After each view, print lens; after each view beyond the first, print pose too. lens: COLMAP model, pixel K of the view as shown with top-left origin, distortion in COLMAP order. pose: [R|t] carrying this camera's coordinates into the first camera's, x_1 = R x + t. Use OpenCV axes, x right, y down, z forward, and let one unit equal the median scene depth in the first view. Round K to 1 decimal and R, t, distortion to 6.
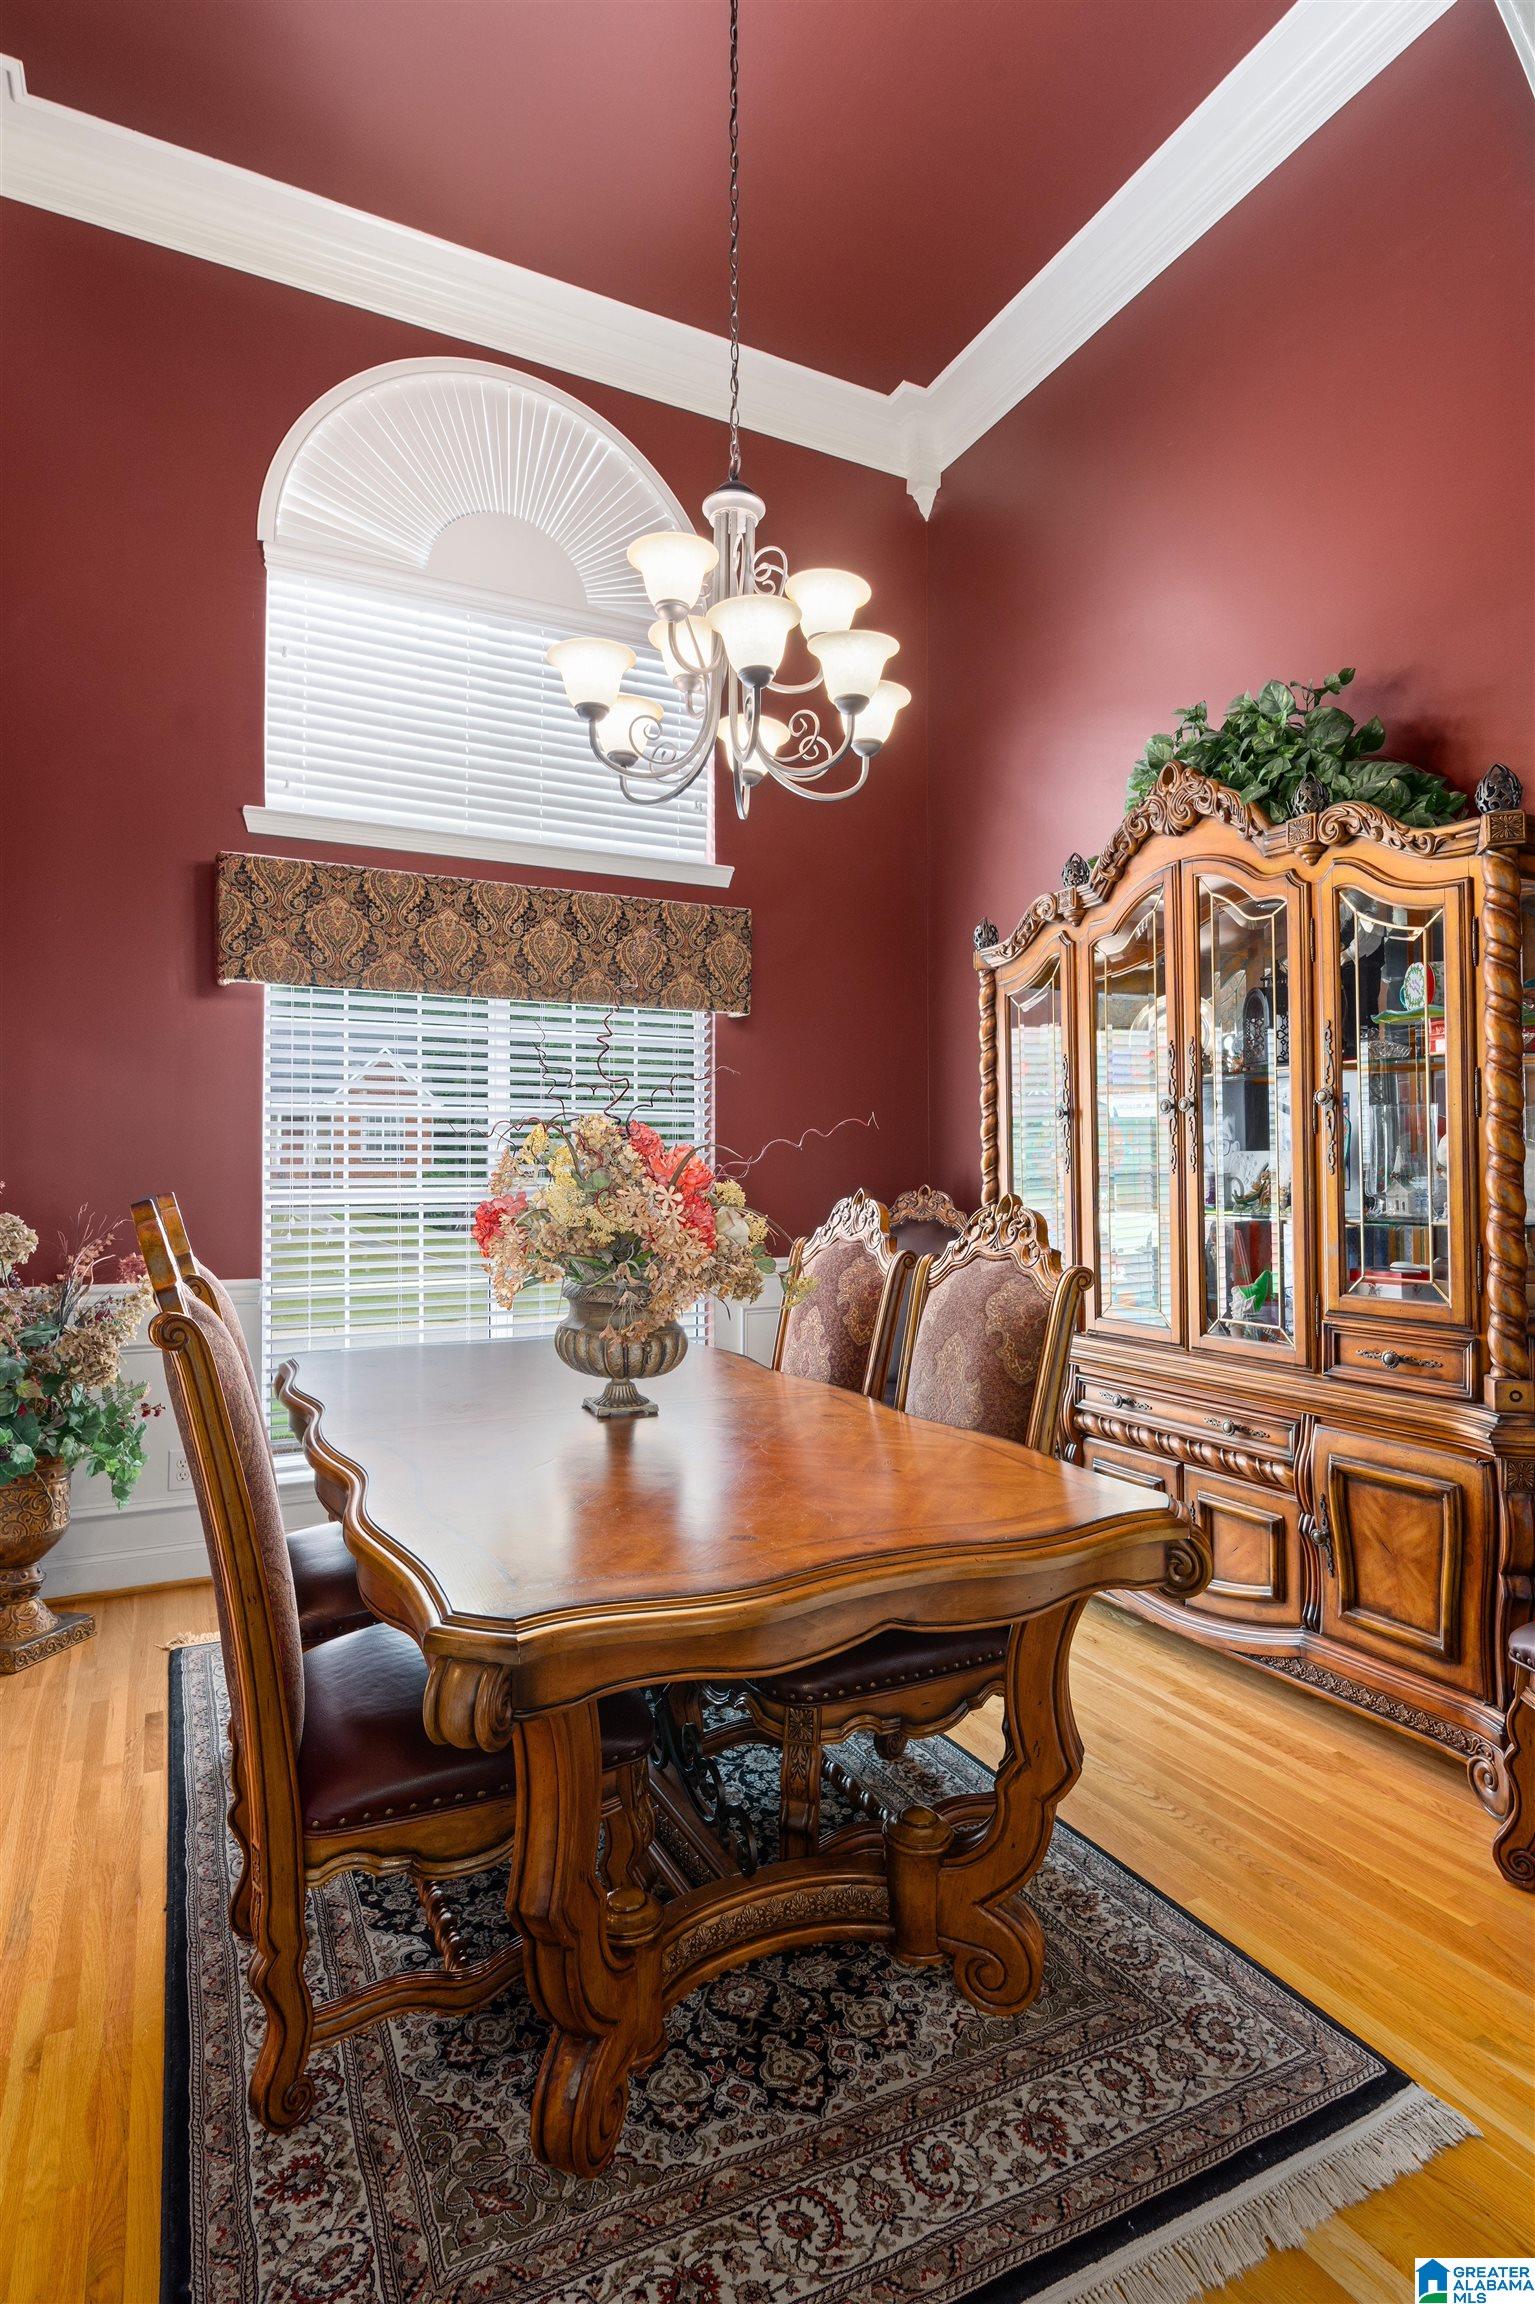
lens RADIAL K [[1179.4, 0, 767.5], [0, 1179.4, 1152.0], [0, 0, 1]] dist [0.002806, 0.000576]
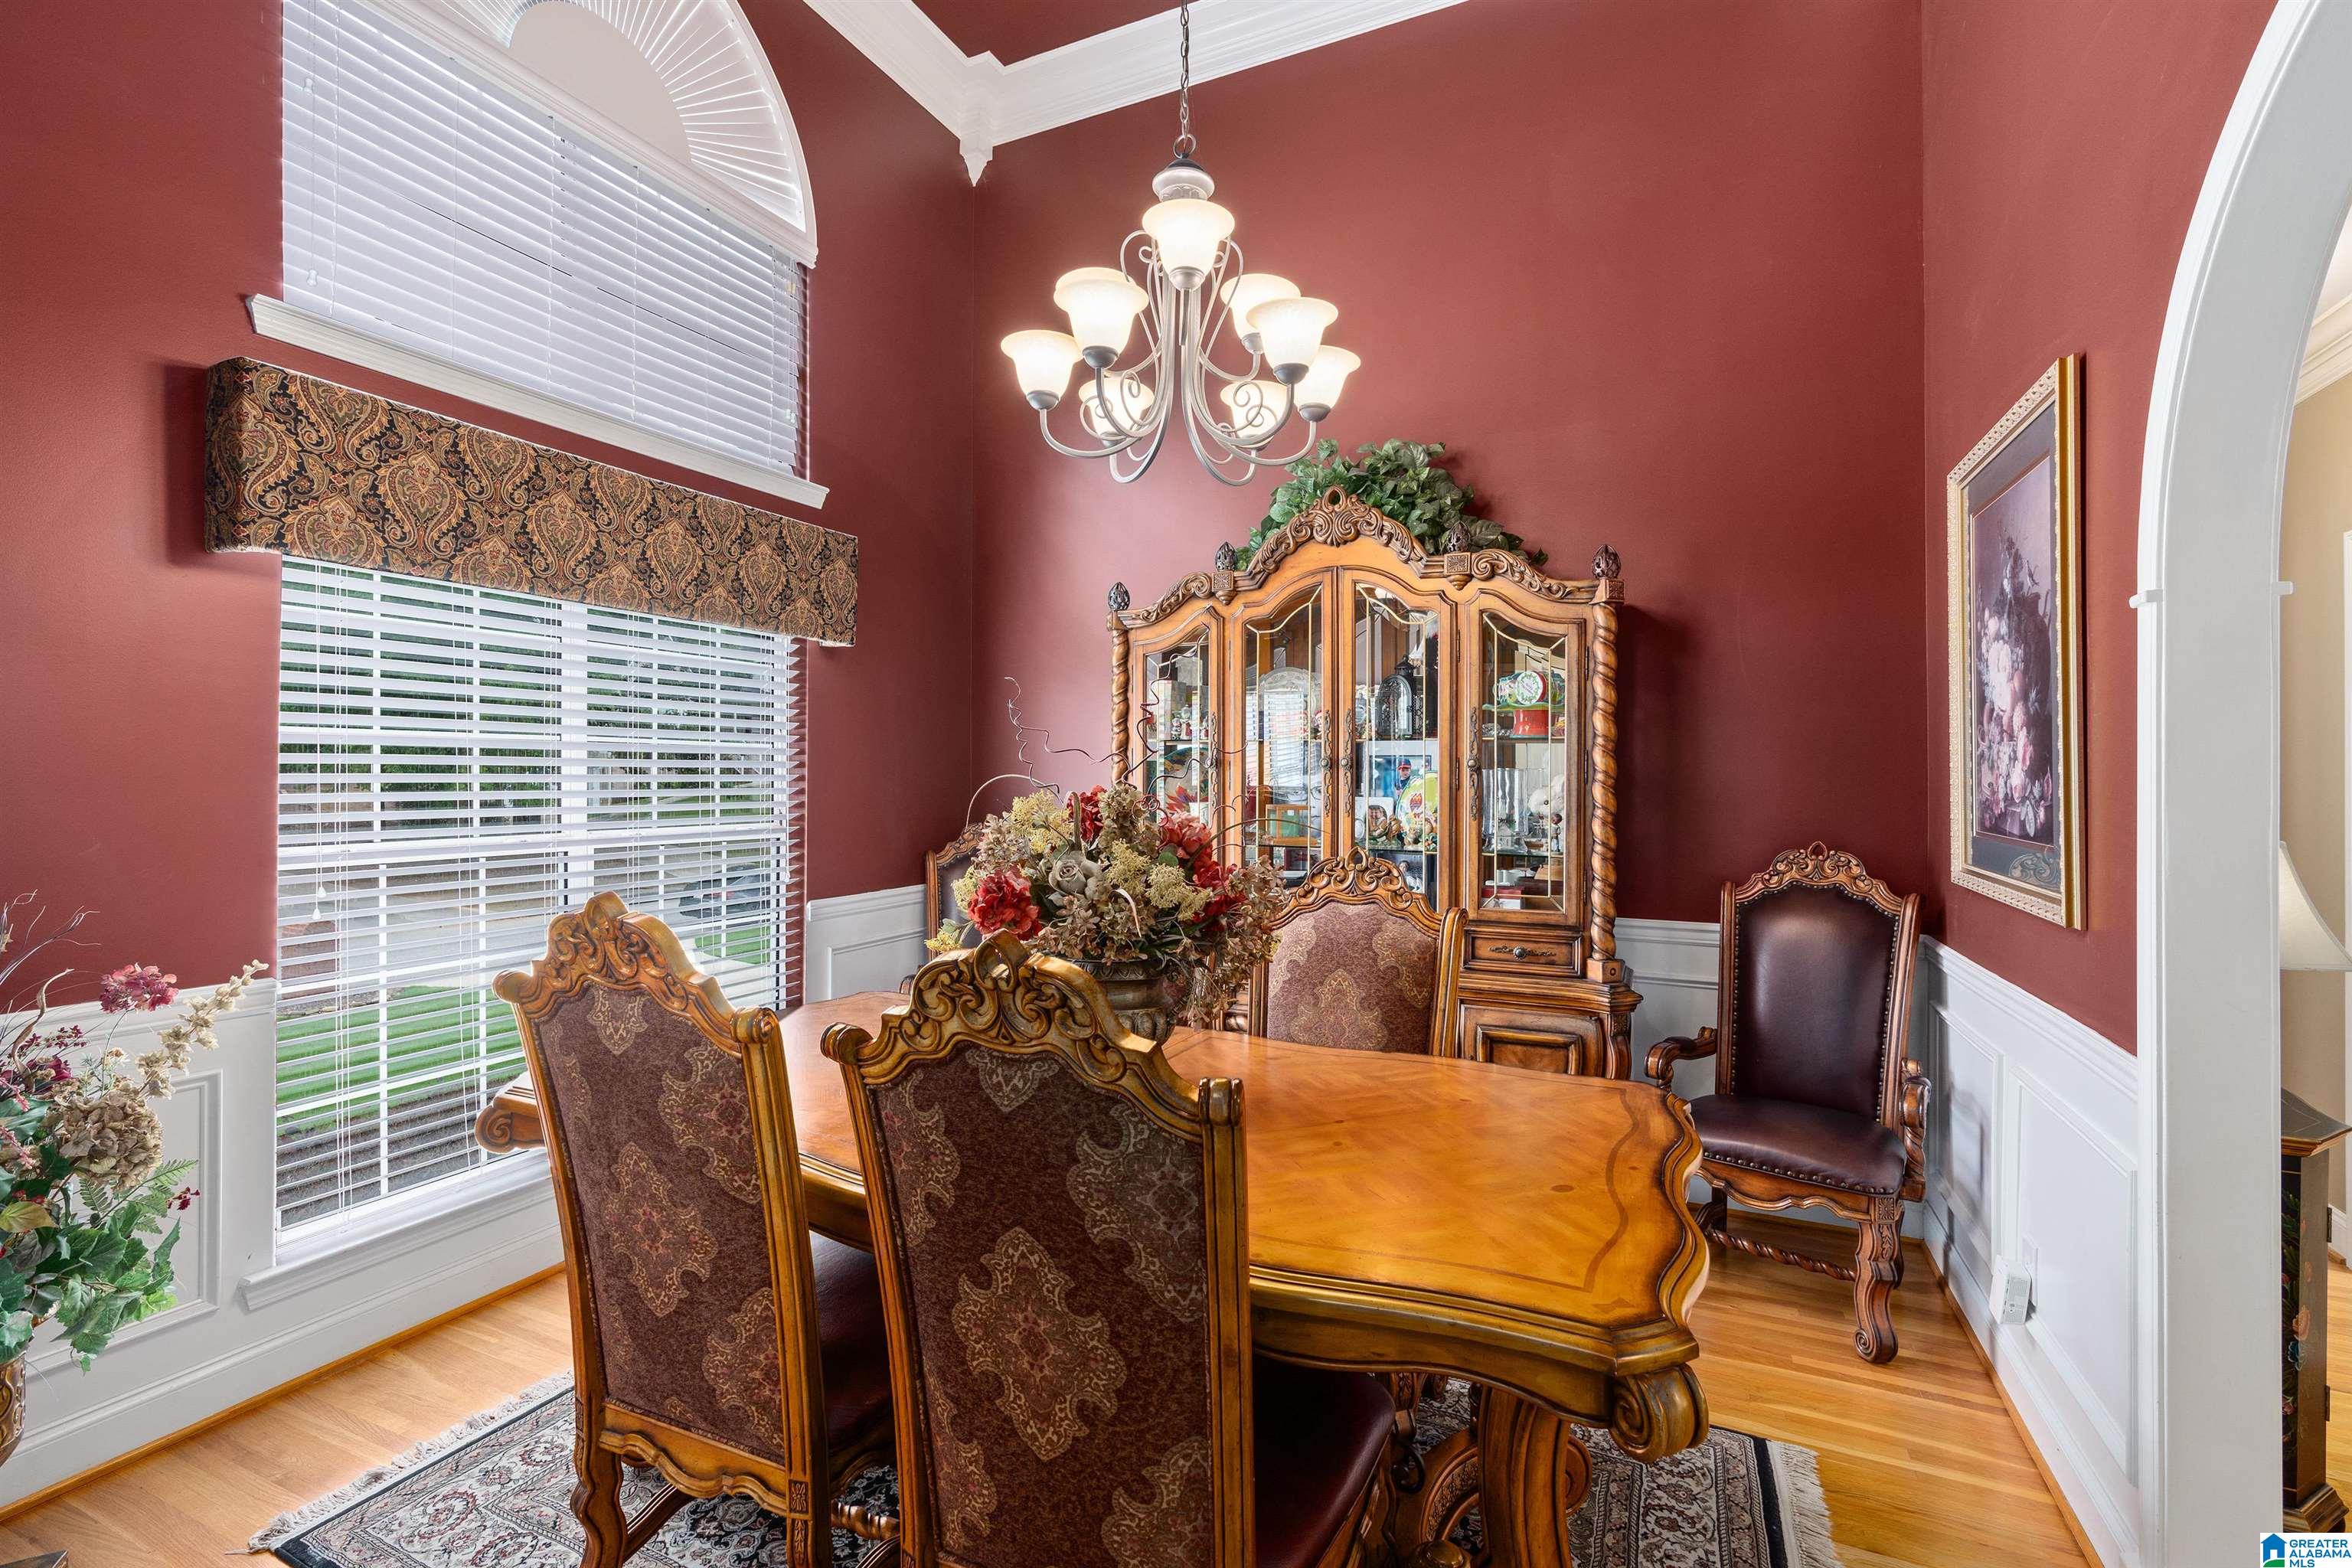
lens RADIAL K [[1036.6, 0, 1176.0], [0, 1036.6, 784.0], [0, 0, 1]] dist [-0.008735, 0.000525]
pose [[0.794093, 0.002525, 0.607790, -0.394789], [-0.018296, 0.999638, 0.019751, -0.030896], [-0.607520, -0.026805, 0.793852, 0.198167]]
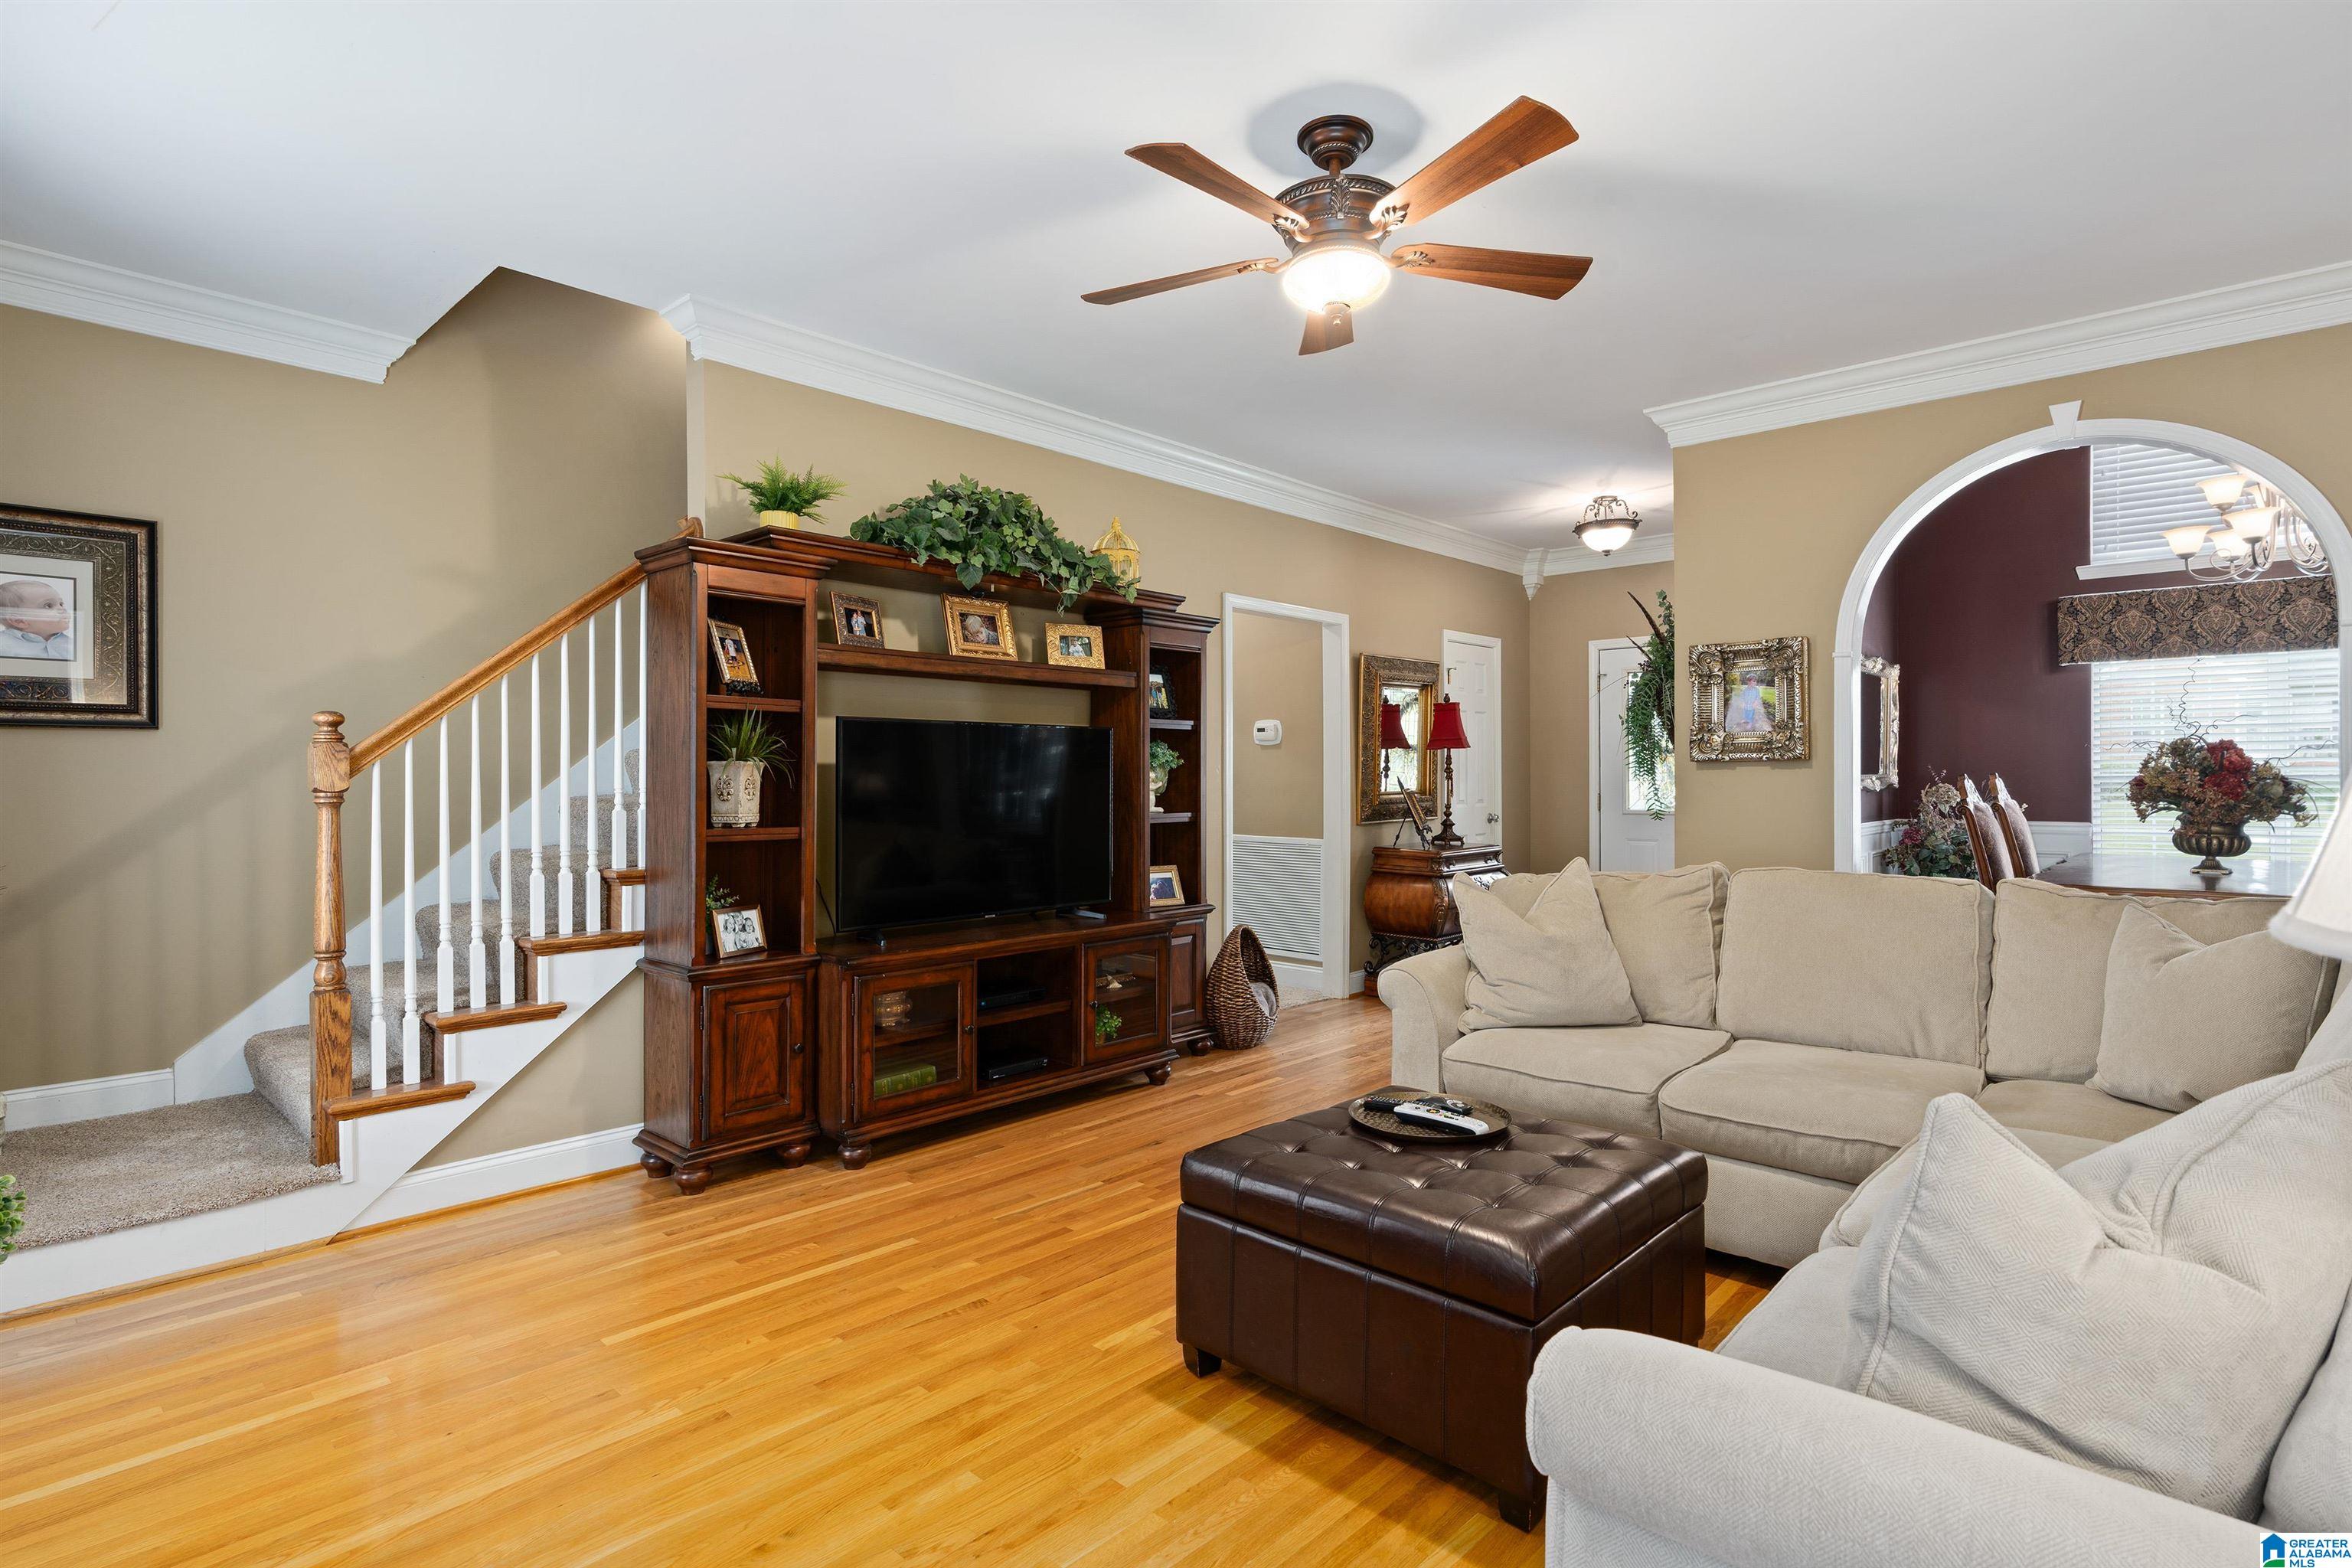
lens RADIAL K [[1204.0, 0, 1176.0], [0, 1204.0, 784.0], [0, 0, 1]] dist [0.002806, 0.000576]
pose [[0.367634, 0.004079, -0.929962, 0.820861], [0.015662, 0.999821, 0.010577, 0.003796], [0.929839, -0.018454, 0.367505, -1.042856]]
